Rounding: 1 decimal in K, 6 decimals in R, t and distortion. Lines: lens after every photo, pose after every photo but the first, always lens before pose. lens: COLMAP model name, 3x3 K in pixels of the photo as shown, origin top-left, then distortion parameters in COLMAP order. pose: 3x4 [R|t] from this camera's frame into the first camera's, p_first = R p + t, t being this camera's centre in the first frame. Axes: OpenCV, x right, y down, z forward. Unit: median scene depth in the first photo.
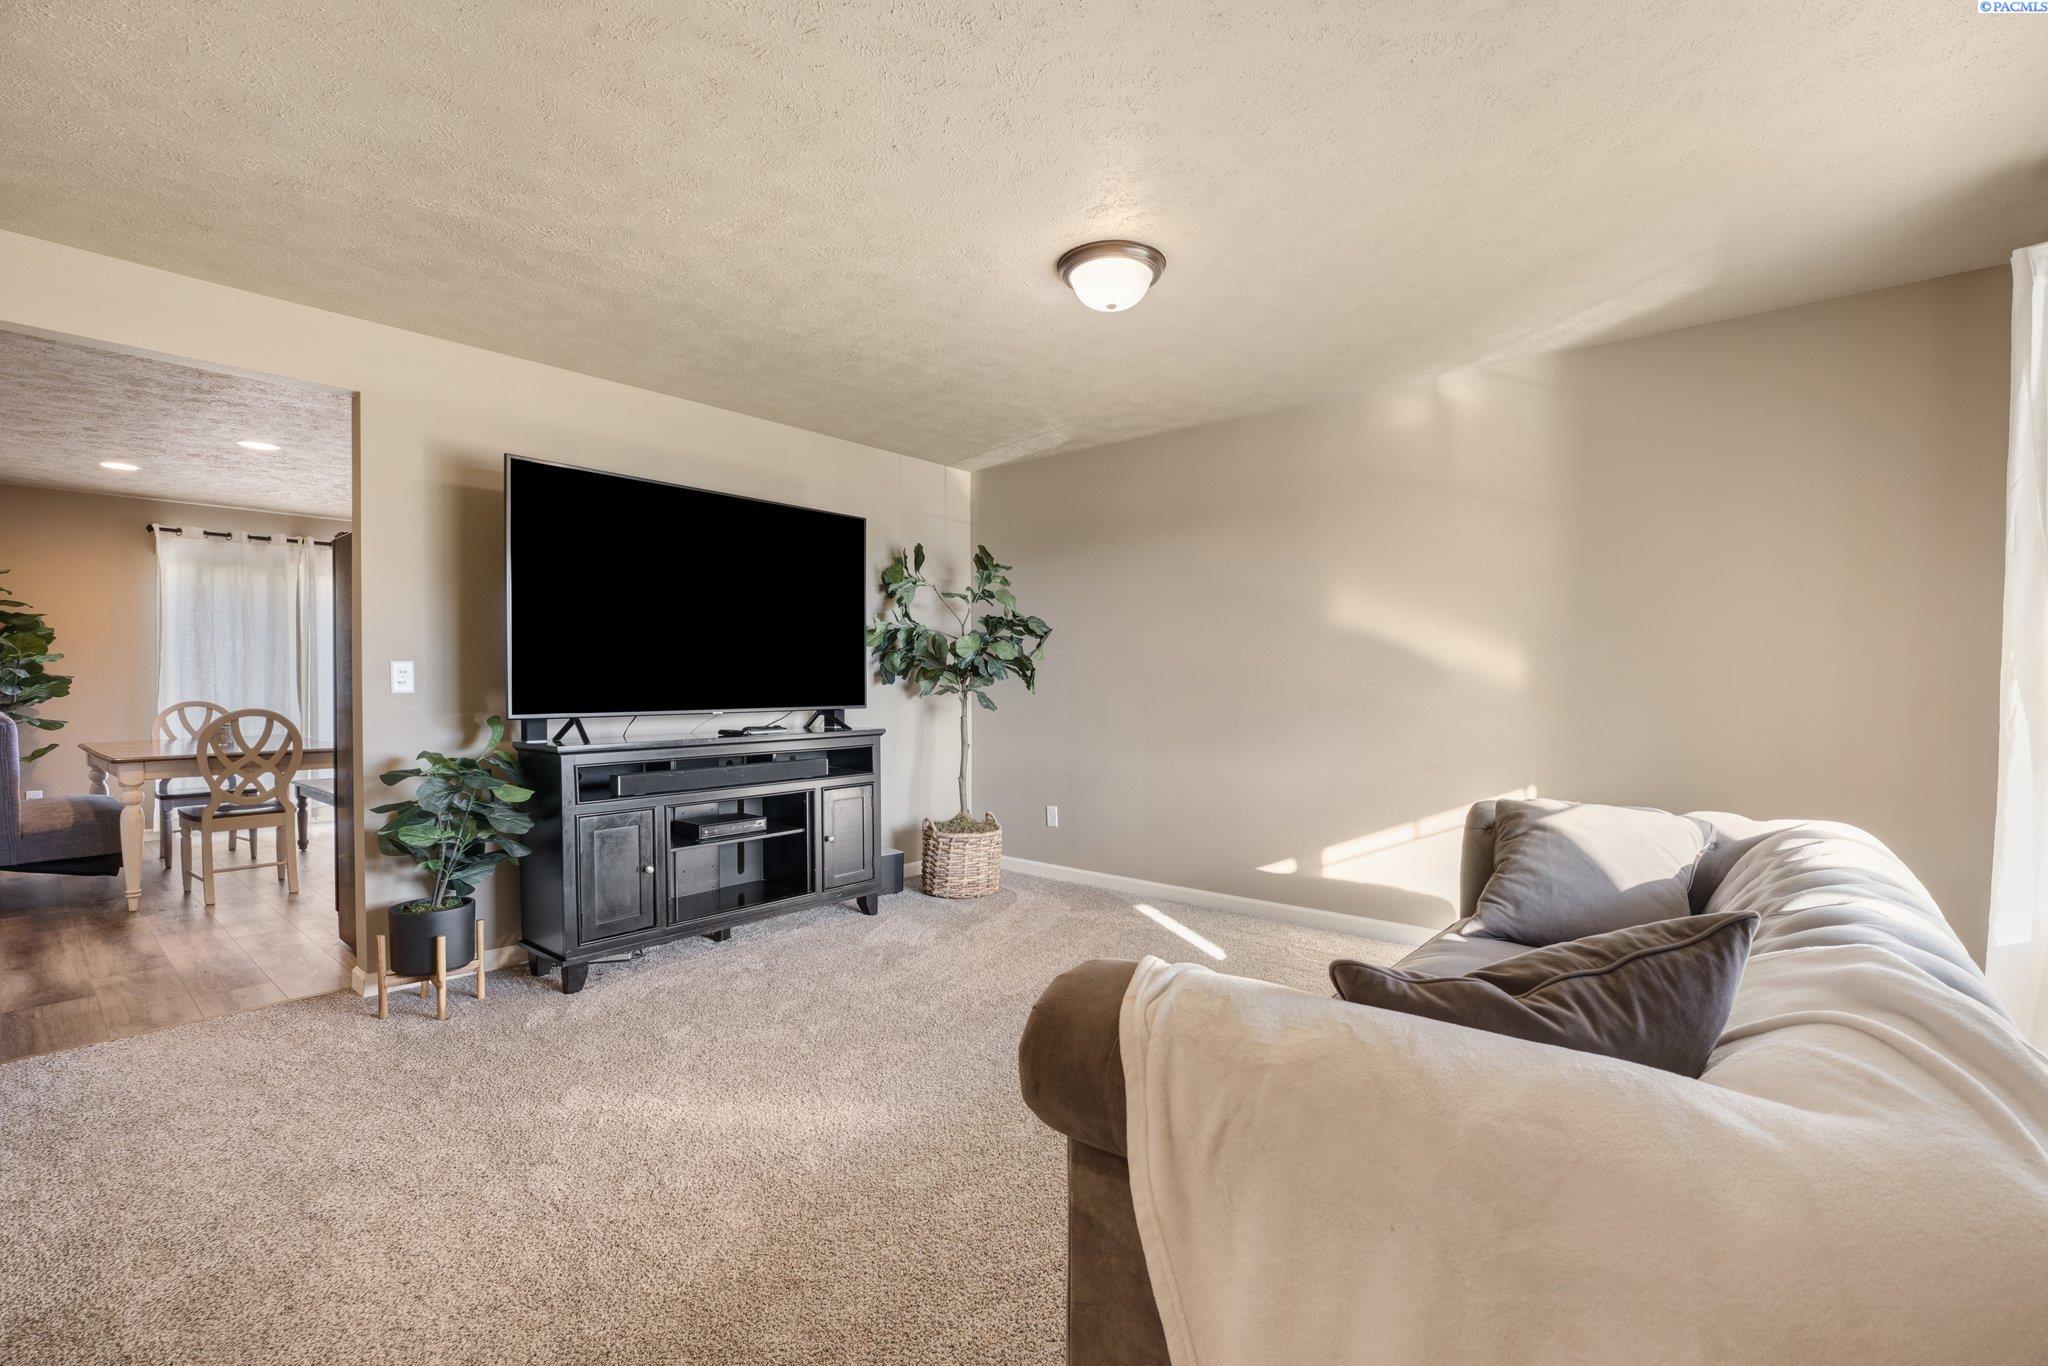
lens RADIAL K [[896.2, 0, 1024.4], [0, 896.2, 692.4], [0, 0, 1]] dist [-0.017350, 0.000316]
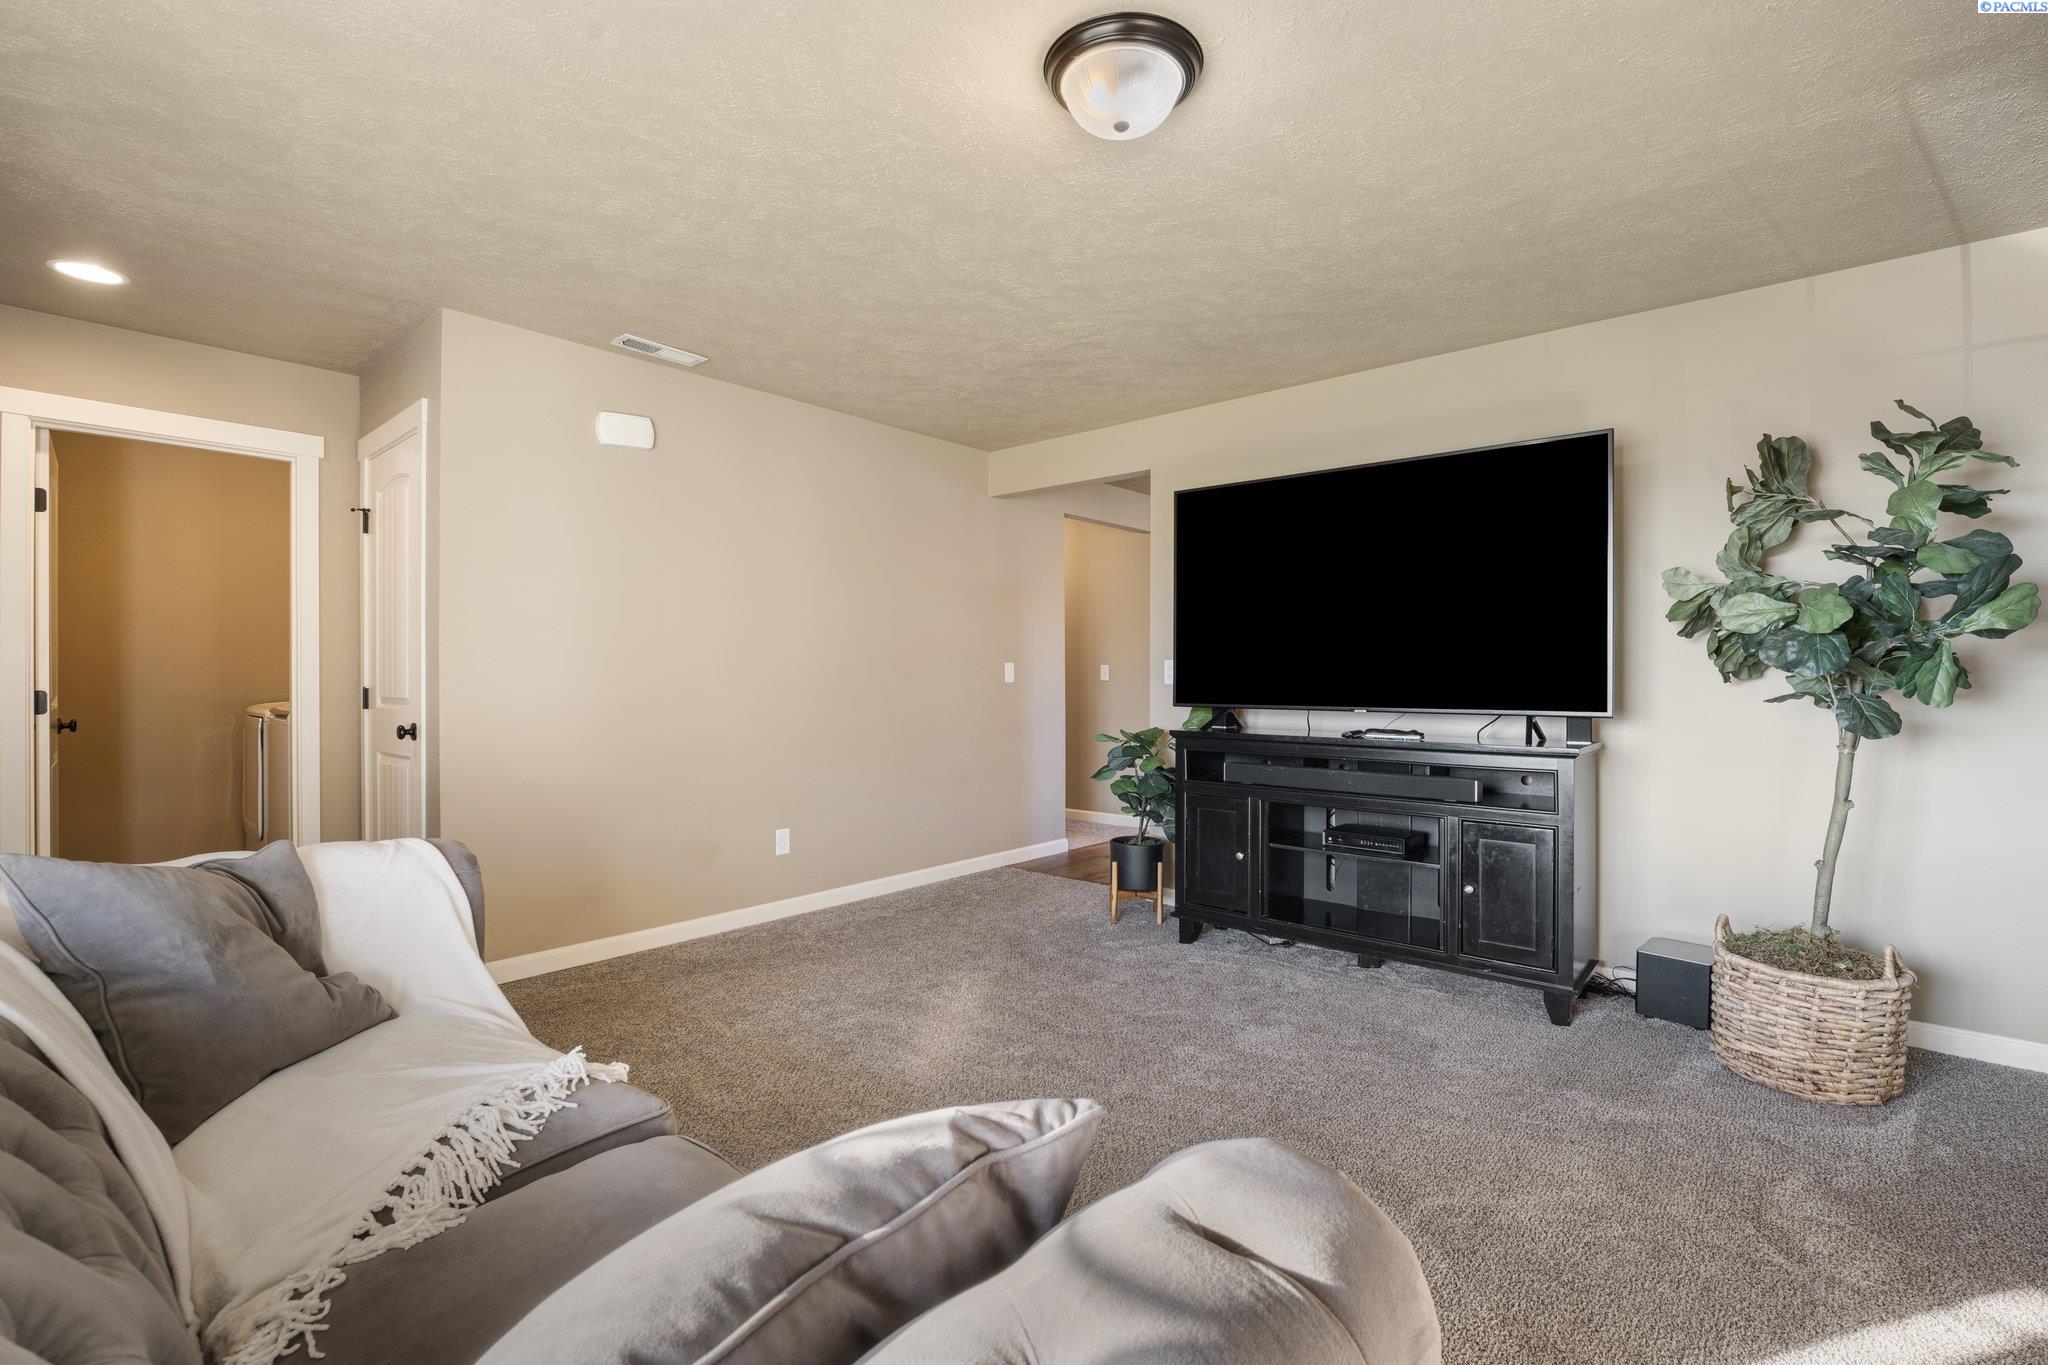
lens RADIAL K [[896.2, 0, 1029.1], [0, 896.2, 678.8], [0, 0, 1]] dist [-0.017350, 0.000316]
pose [[-0.015594, 0.004494, -0.999868, 0.558446], [-0.013786, 0.999894, 0.004709, -0.009047], [0.999783, 0.013857, -0.015531, 0.681510]]
